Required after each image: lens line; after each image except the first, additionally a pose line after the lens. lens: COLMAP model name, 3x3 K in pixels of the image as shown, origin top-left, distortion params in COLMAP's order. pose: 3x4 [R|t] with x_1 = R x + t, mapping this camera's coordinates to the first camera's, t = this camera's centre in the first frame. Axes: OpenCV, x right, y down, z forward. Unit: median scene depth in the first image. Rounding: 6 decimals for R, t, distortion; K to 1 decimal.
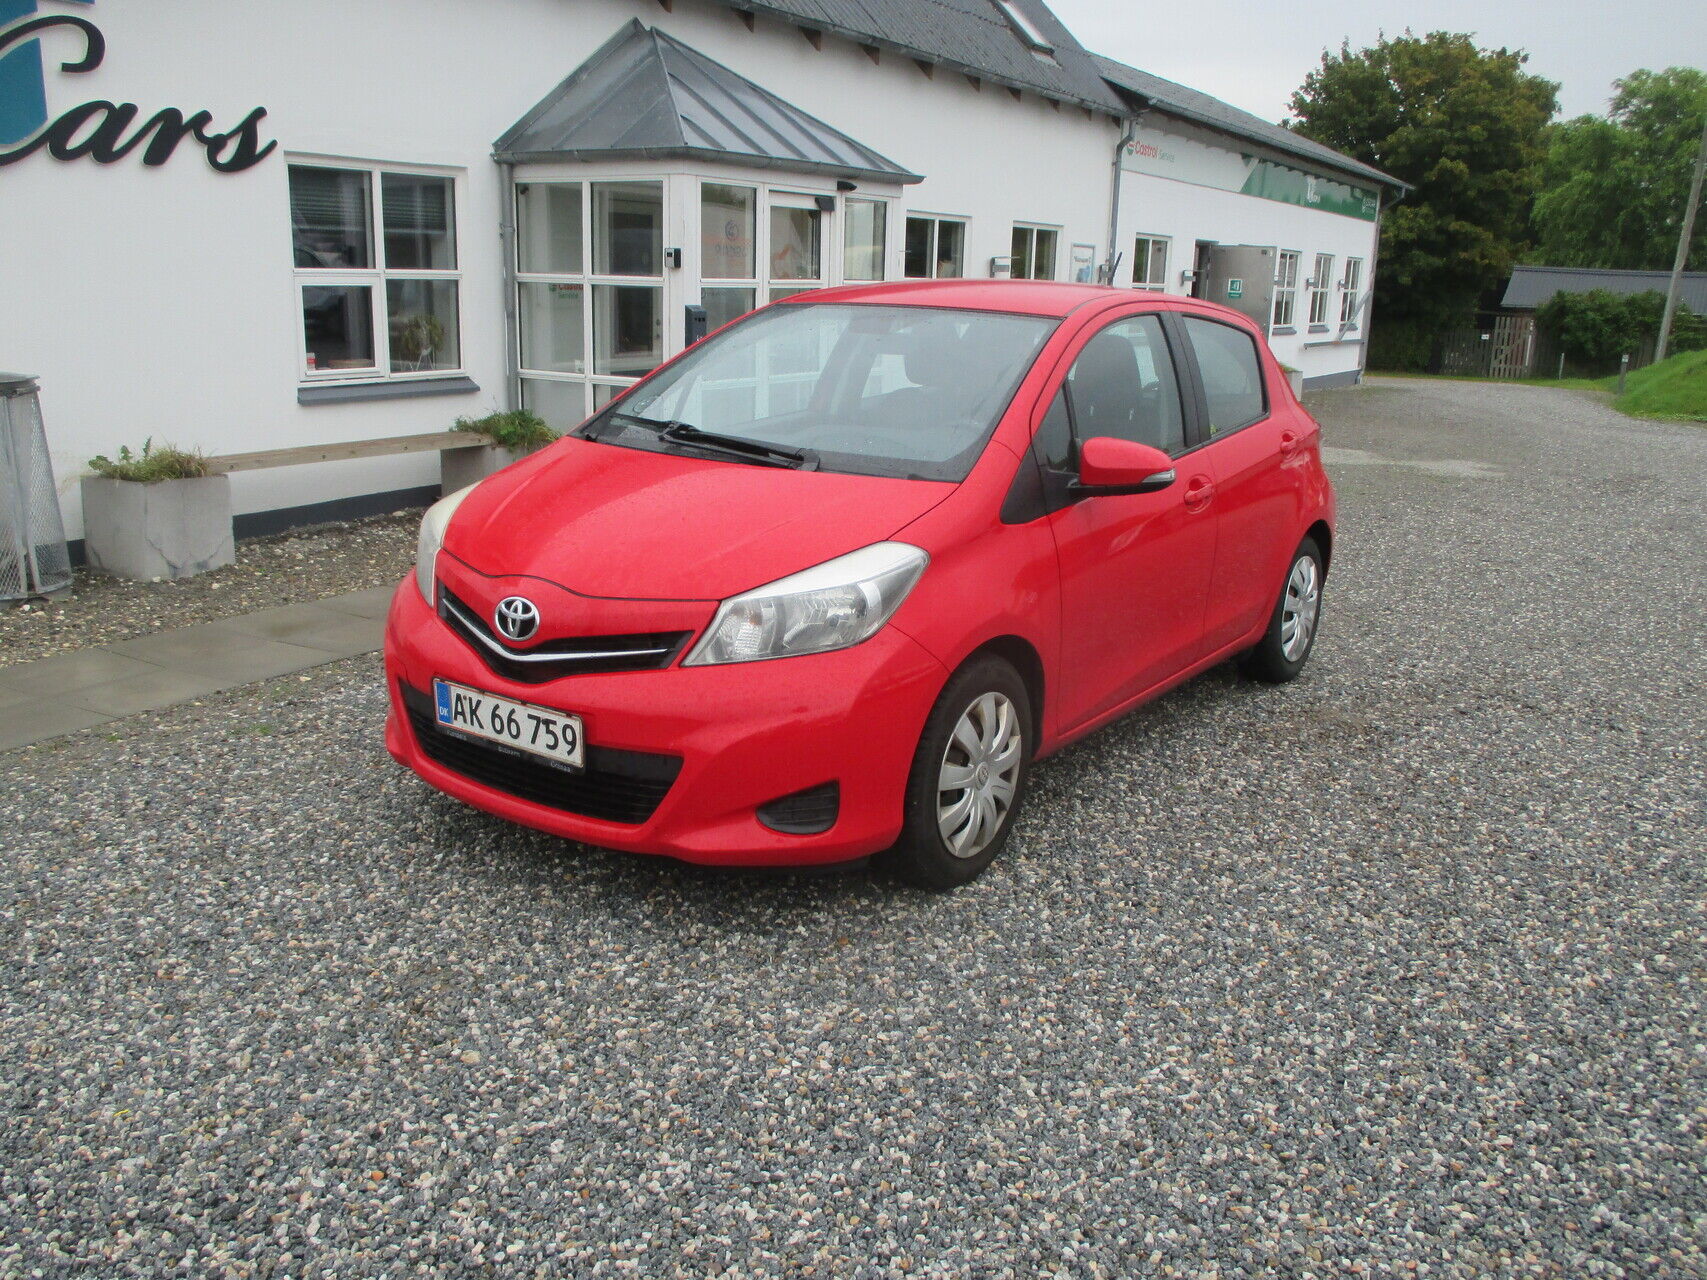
lens RADIAL K [[1412.4, 0, 857.0], [0, 1412.4, 640.2], [0, 0, 1]] dist [-0.049464, 0.017765]
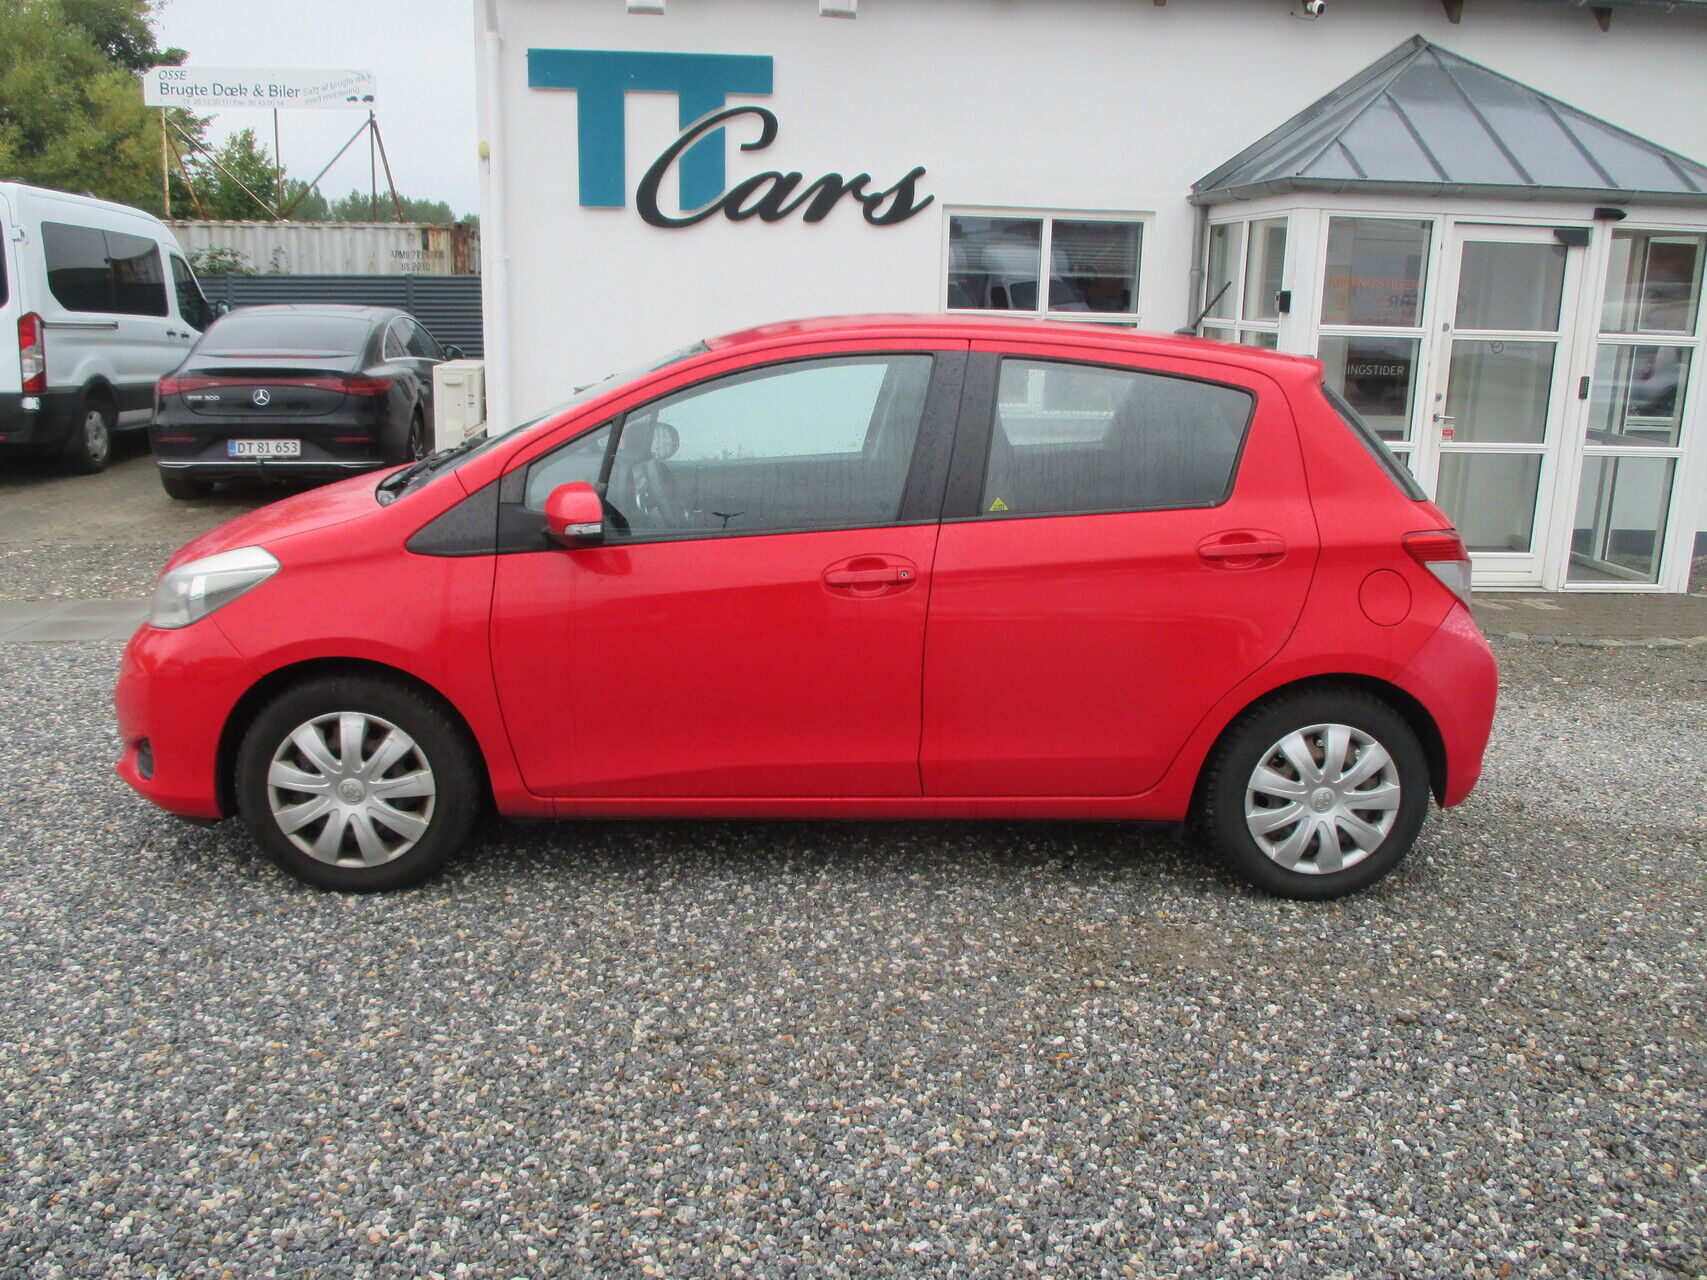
lens RADIAL K [[1412.4, 0, 846.0], [0, 1412.4, 647.8], [0, 0, 1]] dist [-0.049464, 0.017765]
pose [[0.627318, 0.178148, -0.758113, 0.498736], [-0.203283, 0.977192, 0.061418, -0.065324], [0.751763, 0.115583, 0.649225, 0.283472]]
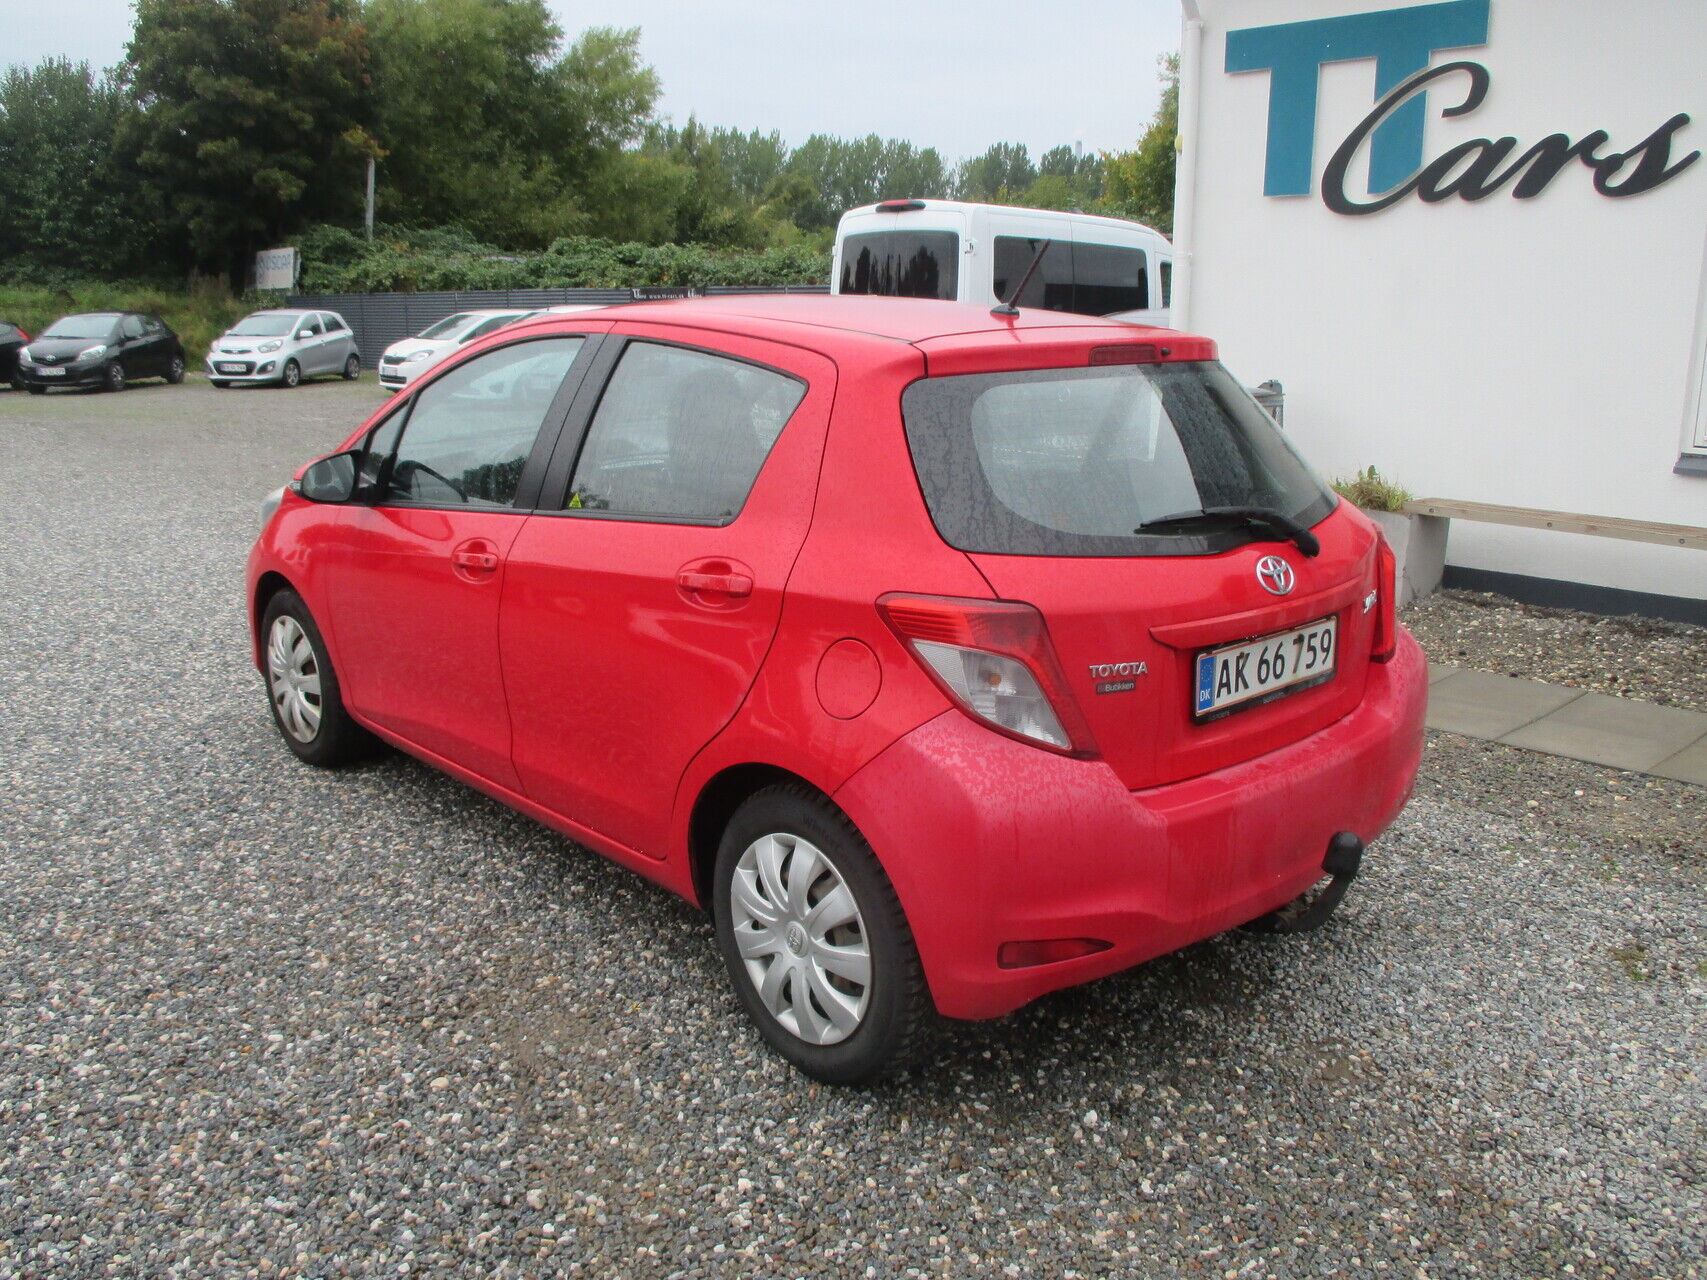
lens RADIAL K [[1412.4, 0, 850.3], [0, 1412.4, 640.8], [0, 0, 1]] dist [-0.049464, 0.017765]
pose [[-0.184044, 0.212071, -0.959768, 0.571215], [-0.253750, 0.933097, 0.254837, -0.185258], [0.949599, 0.290442, -0.117917, 0.769655]]
